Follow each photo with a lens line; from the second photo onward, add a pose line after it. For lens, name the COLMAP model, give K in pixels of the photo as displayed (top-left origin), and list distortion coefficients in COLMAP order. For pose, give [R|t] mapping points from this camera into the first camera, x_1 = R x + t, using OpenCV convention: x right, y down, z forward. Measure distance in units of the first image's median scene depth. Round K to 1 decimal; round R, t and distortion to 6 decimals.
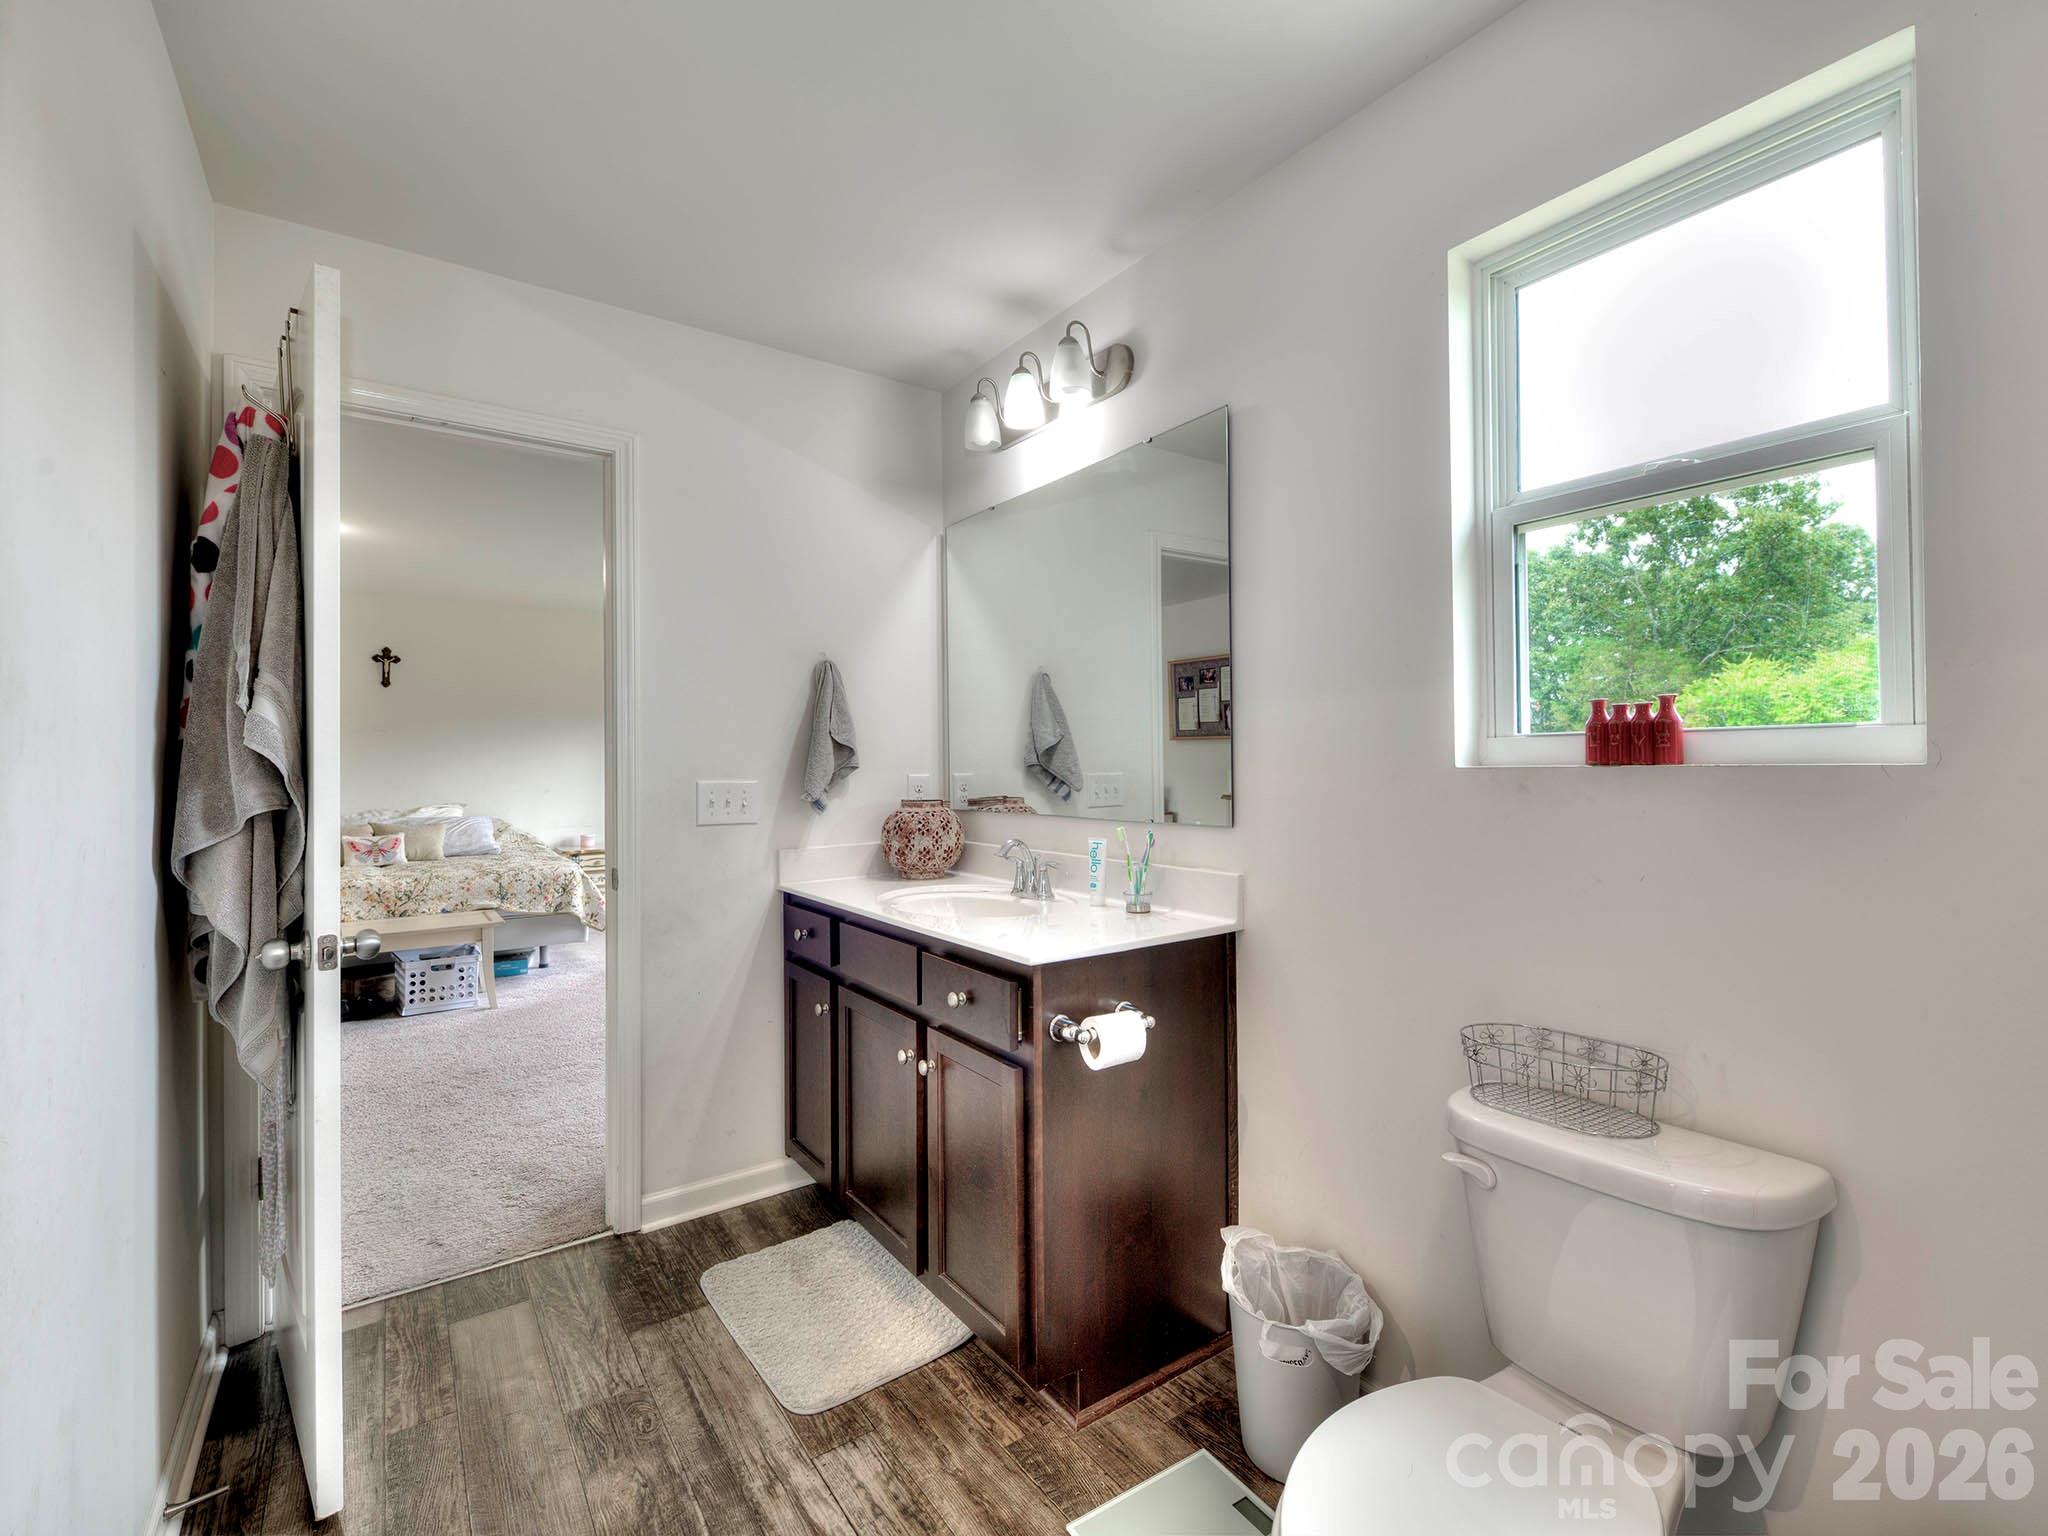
lens RADIAL K [[906.6, 0, 1025.6], [0, 906.6, 787.3], [0, 0, 1]] dist [0.003166, -0.003589]
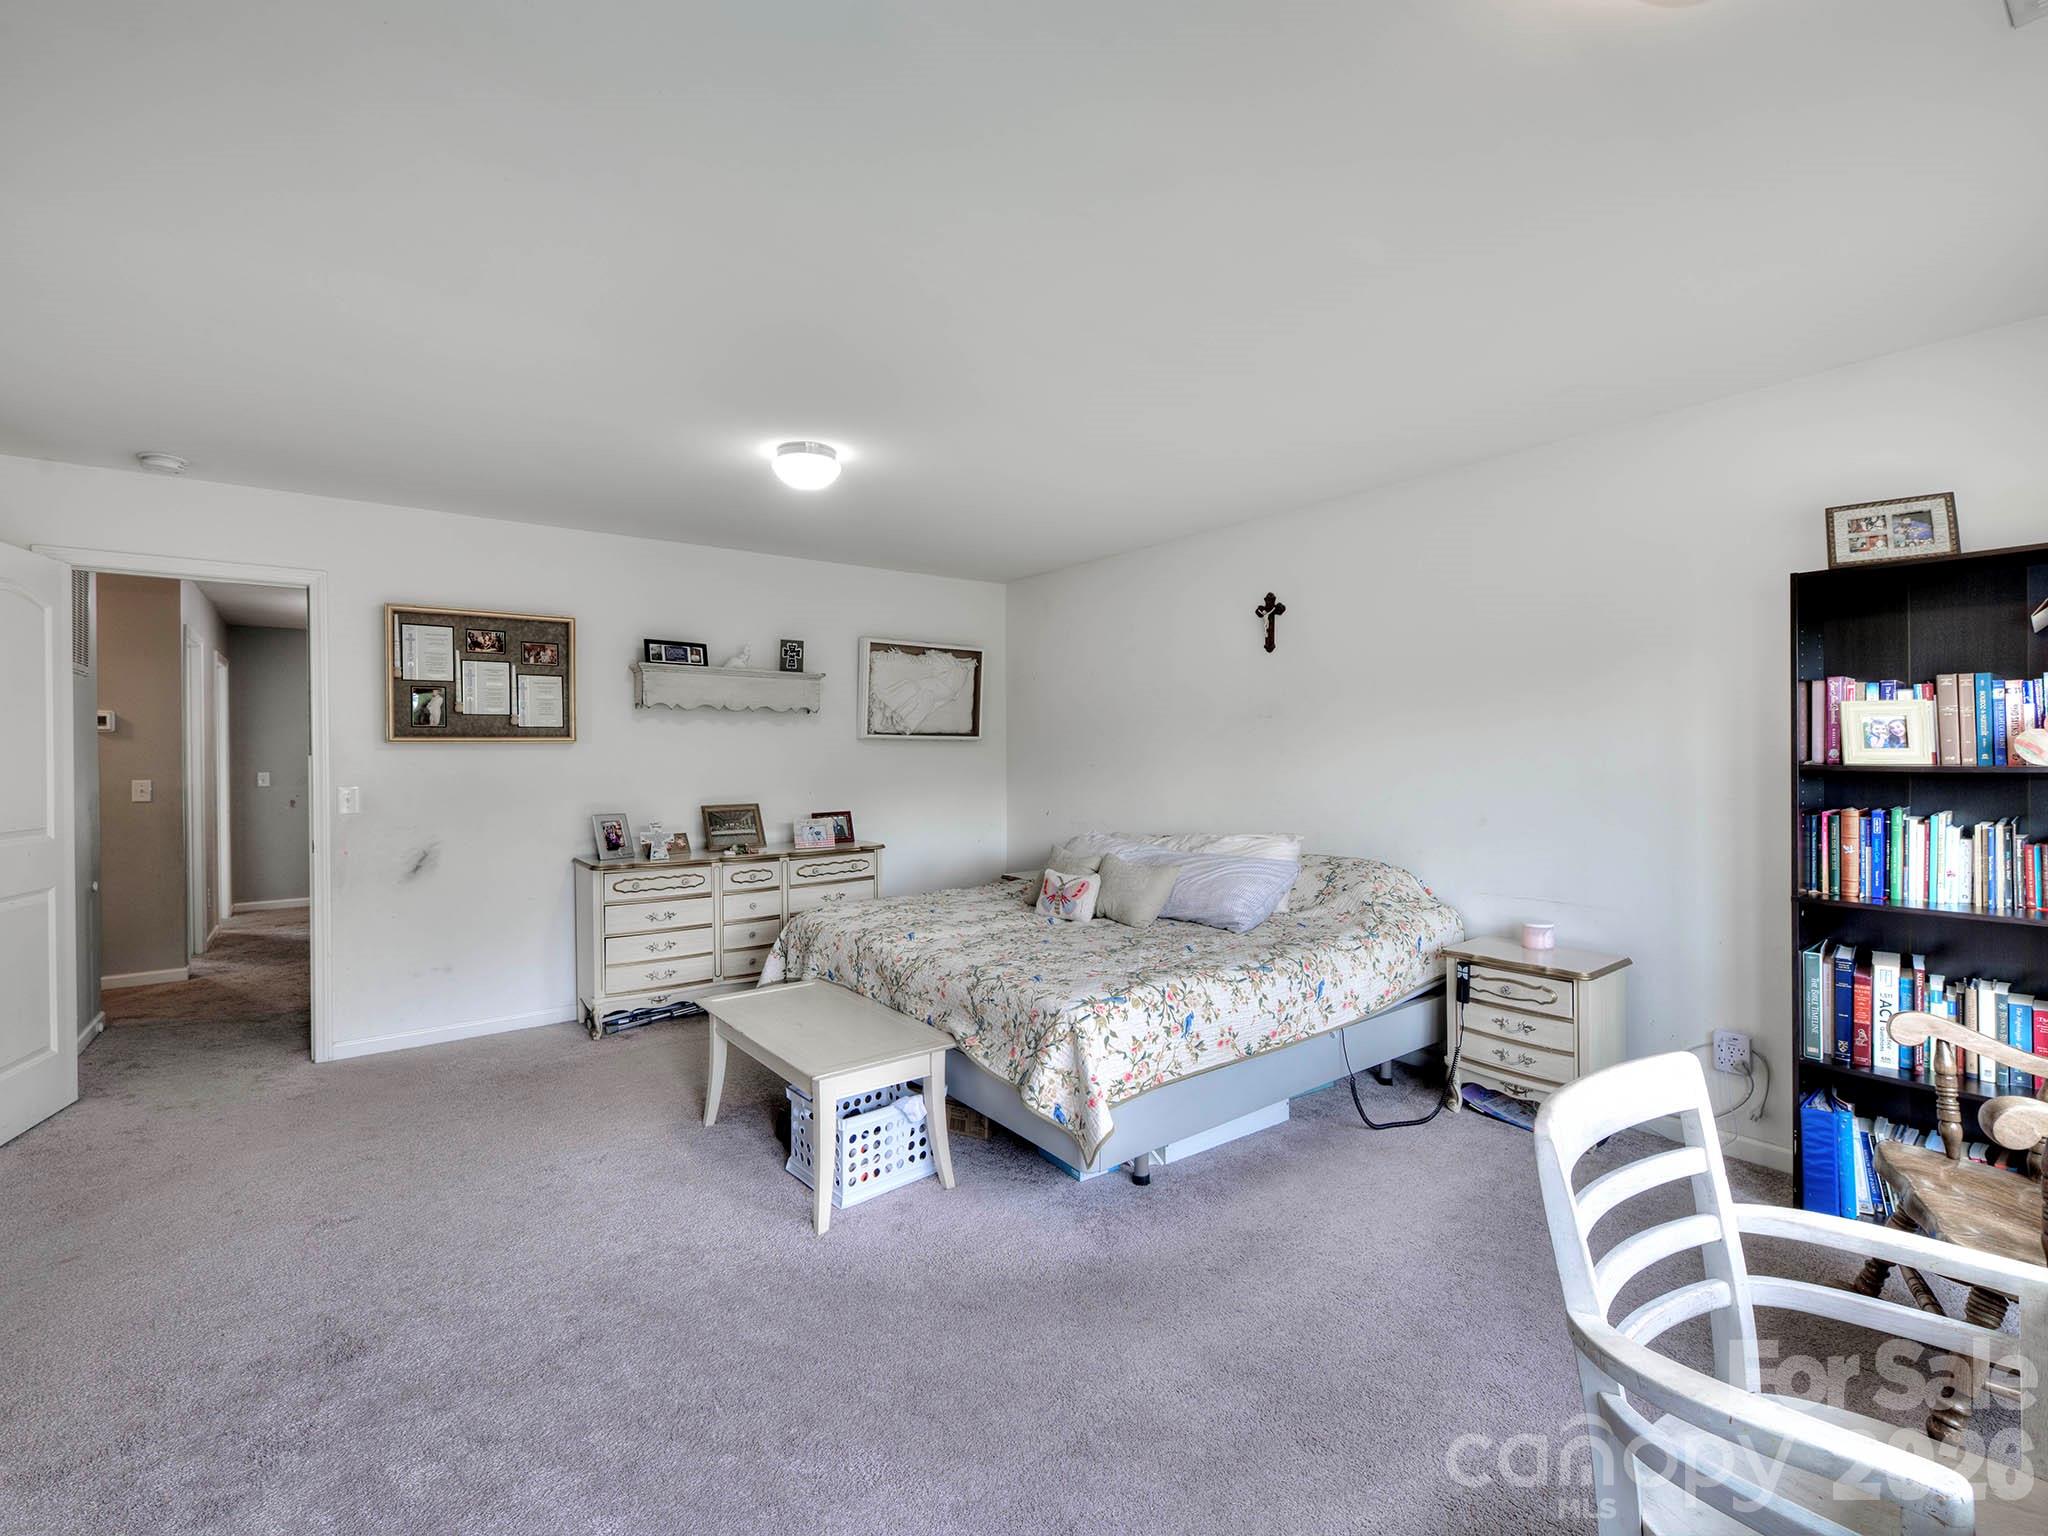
lens RADIAL K [[906.6, 0, 1011.4], [0, 906.6, 758.5], [0, 0, 1]] dist [0.003166, -0.003589]
pose [[0.038254, 0.001553, -0.999267, -0.047216], [-0.025321, 0.999679, 0.000585, -0.031875], [0.998947, 0.025280, 0.038281, 0.938327]]
